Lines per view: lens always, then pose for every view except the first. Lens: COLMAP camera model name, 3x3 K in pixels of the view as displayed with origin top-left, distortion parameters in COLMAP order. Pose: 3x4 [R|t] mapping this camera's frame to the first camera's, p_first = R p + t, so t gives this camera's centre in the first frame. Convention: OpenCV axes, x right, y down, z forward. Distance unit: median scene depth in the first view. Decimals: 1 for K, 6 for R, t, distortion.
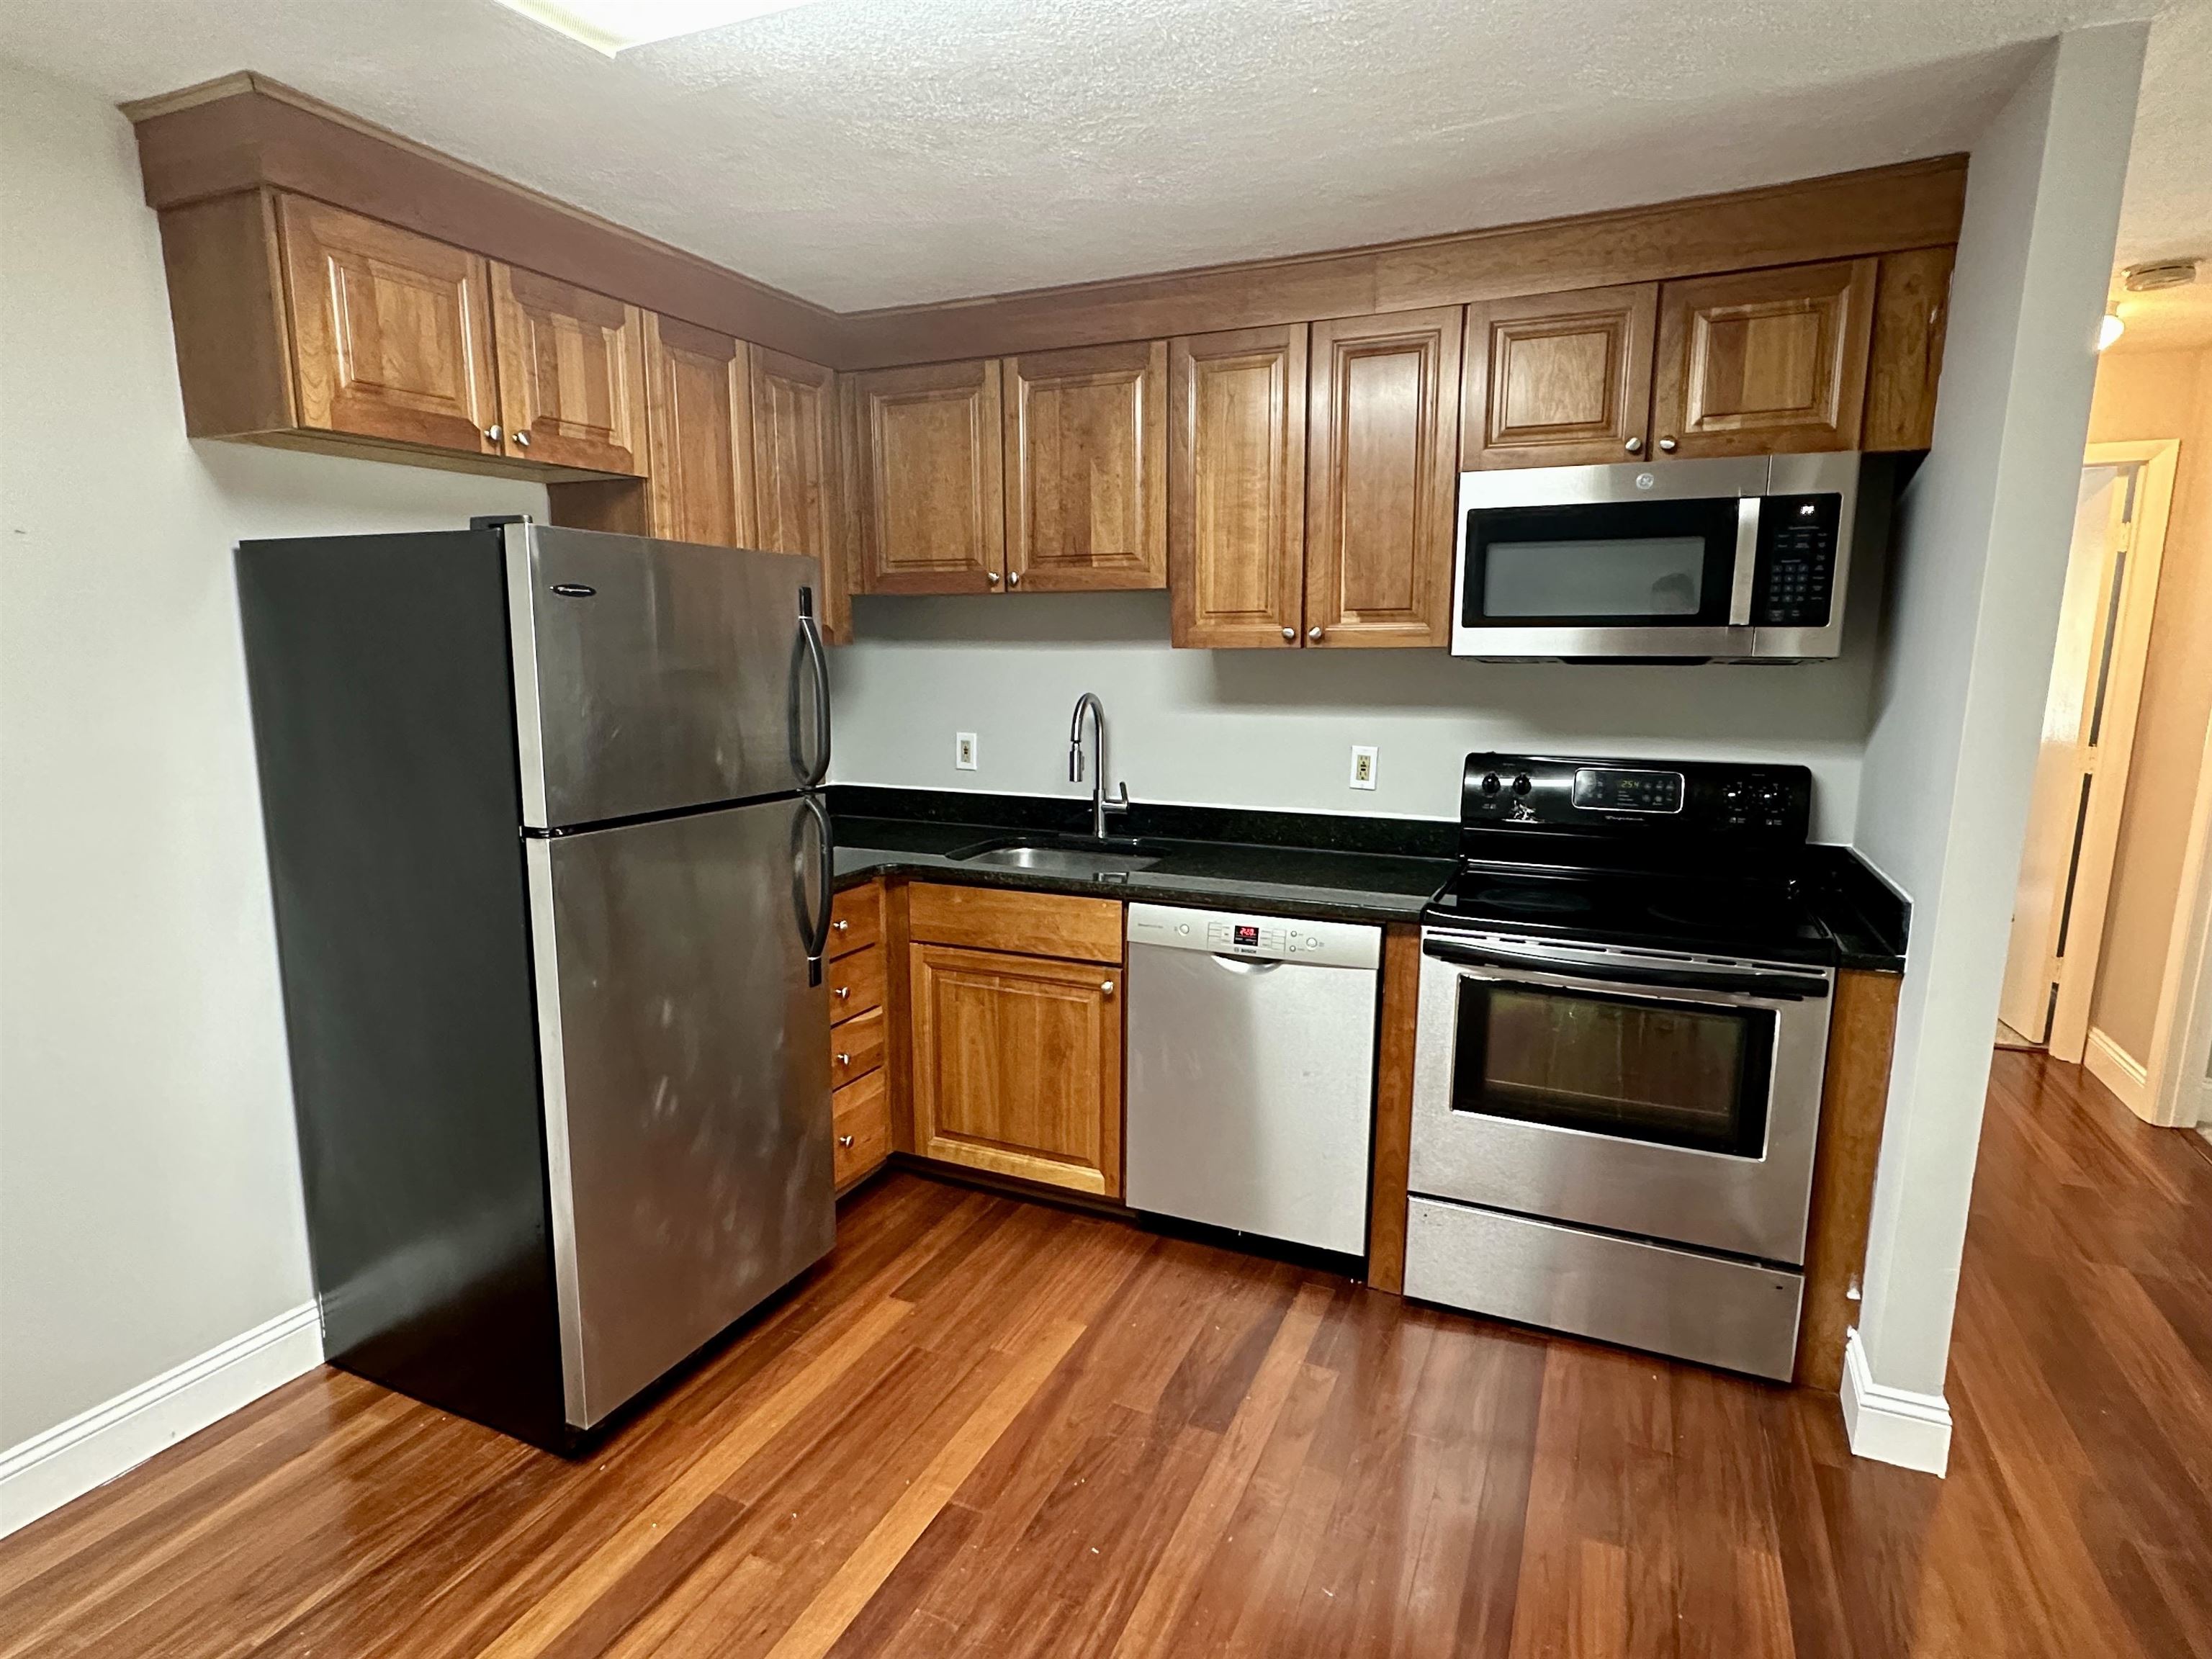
lens RADIAL K [[1196.2, 0, 1106.0], [0, 1196.2, 829.5], [0, 0, 1]] dist [-0.000645, 0.000611]
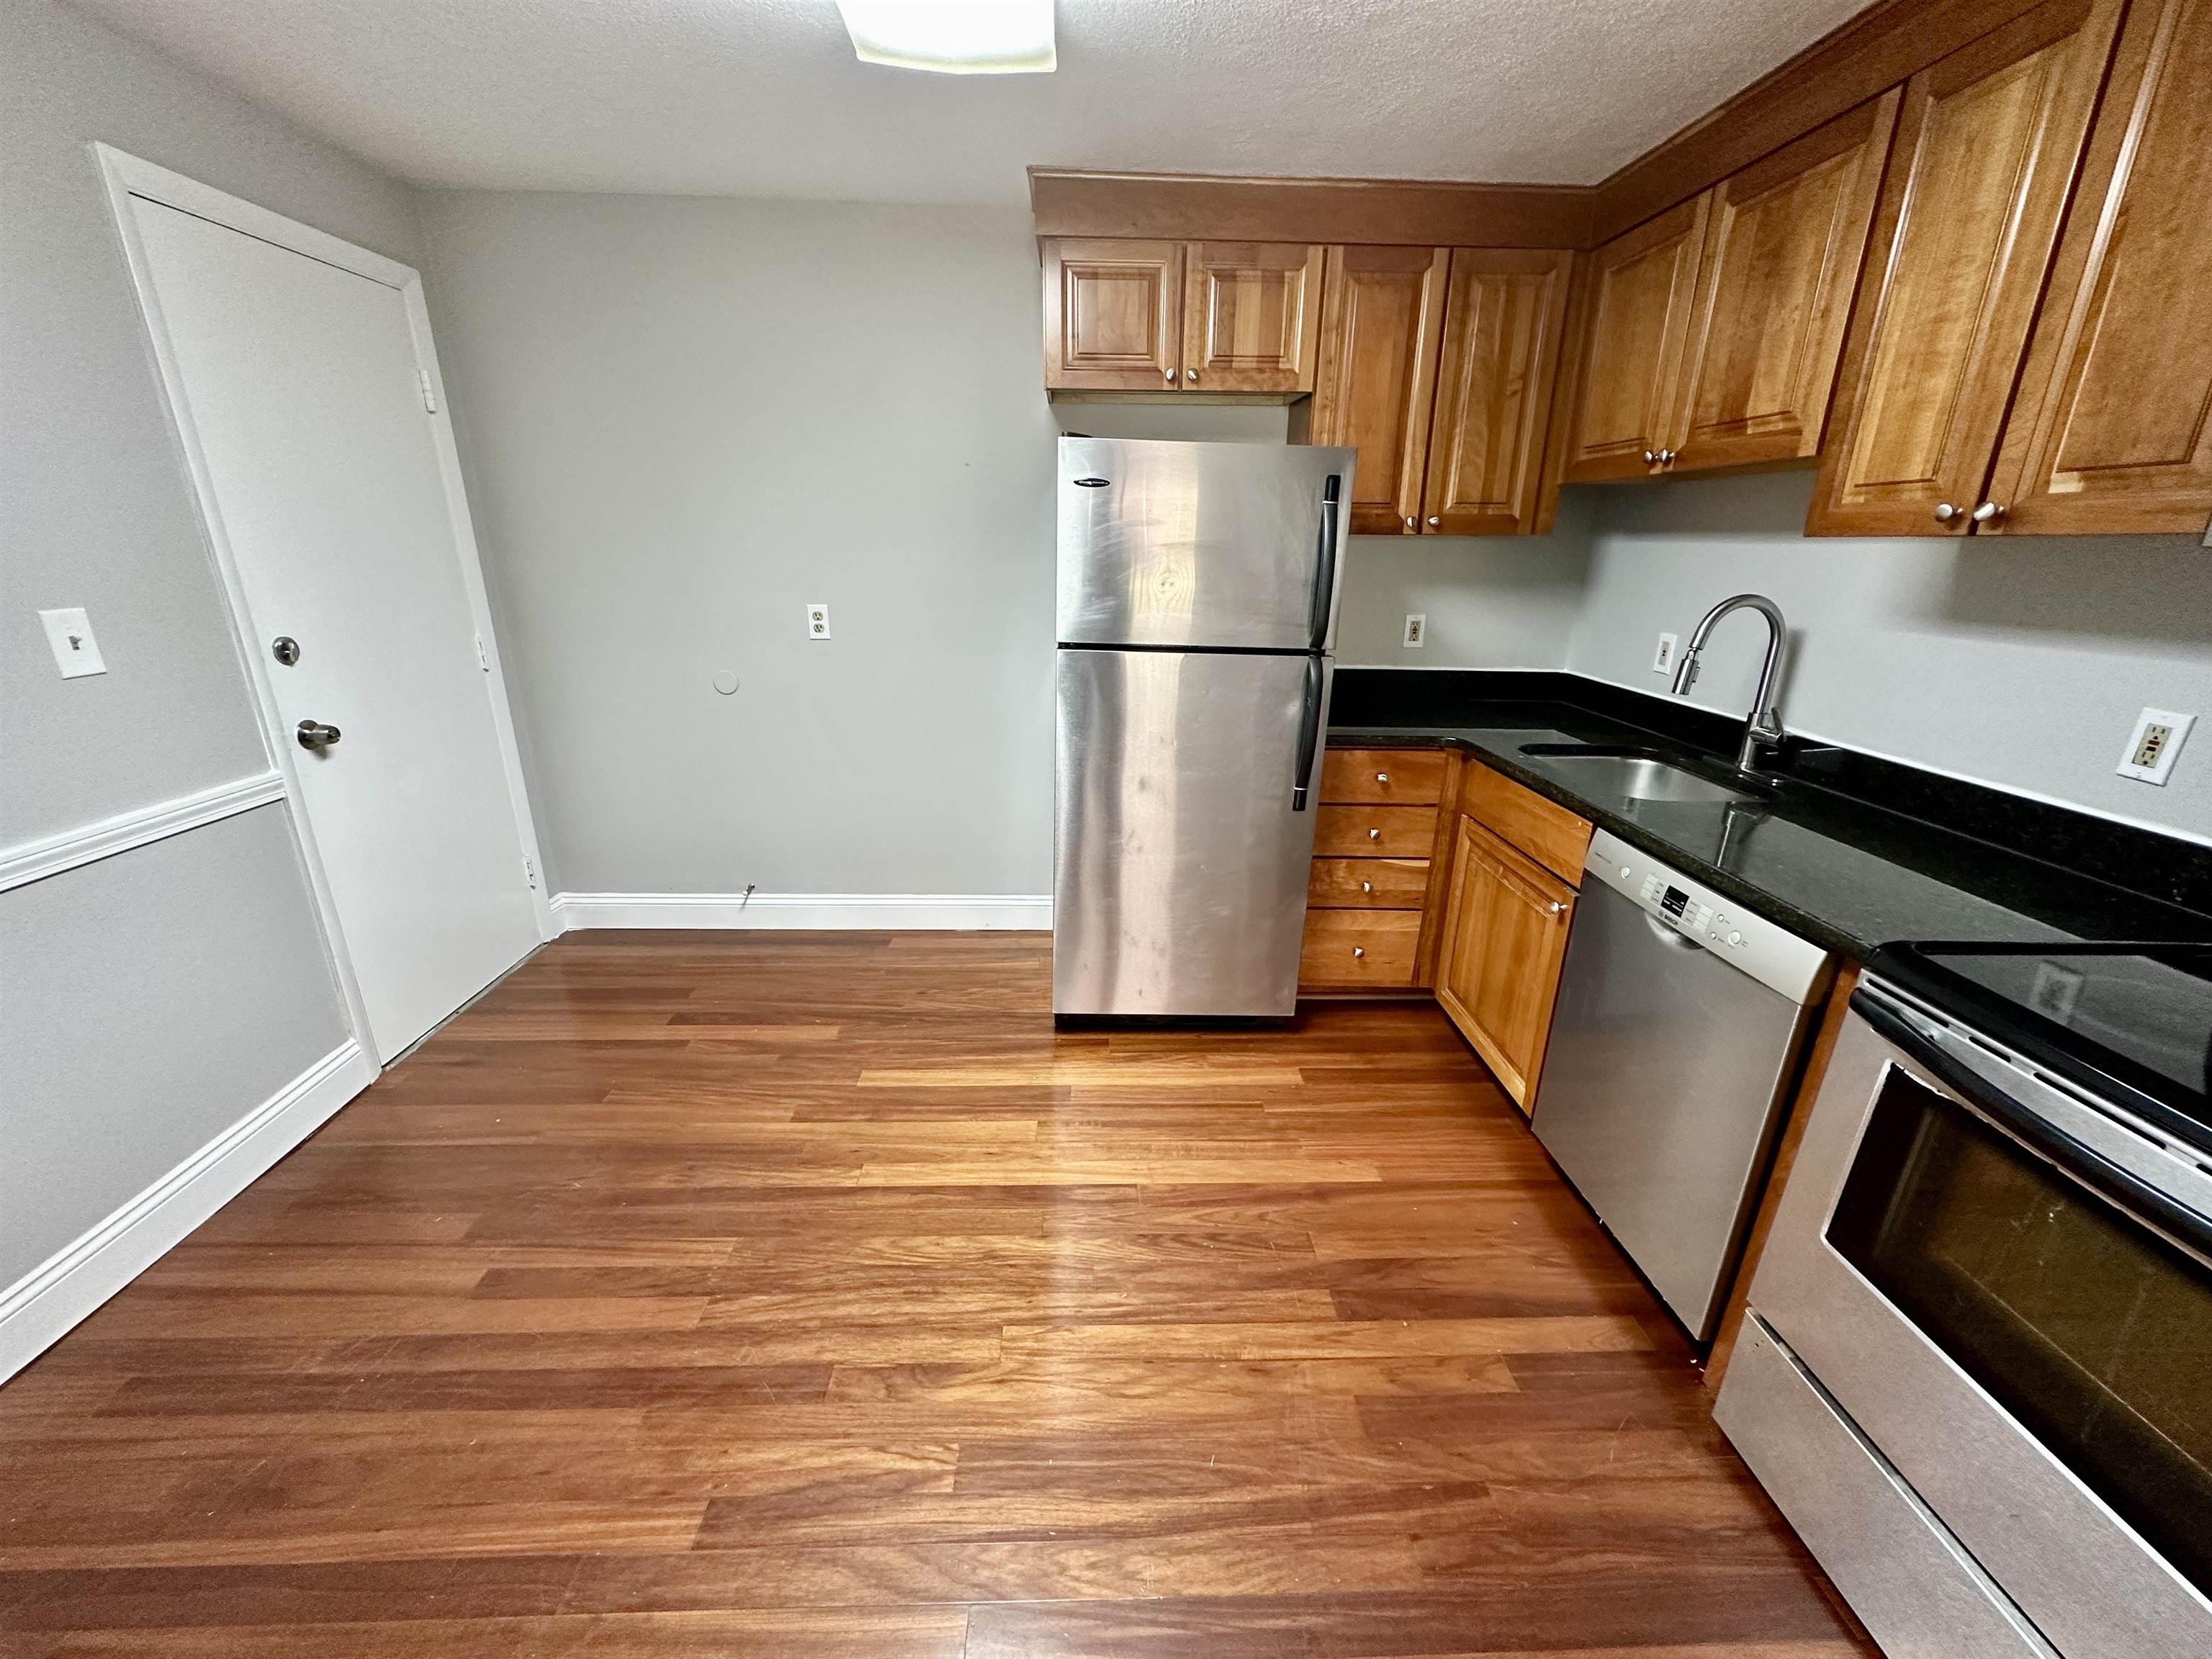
lens RADIAL K [[893.6, 0, 1106.0], [0, 893.6, 829.5], [0, 0, 1]] dist [-0.002786, 0.000625]
pose [[0.428457, 0.286294, -0.857007, 0.427308], [-0.159776, 0.957535, 0.239997, -0.038434], [0.889323, 0.034101, 0.456005, 0.356651]]
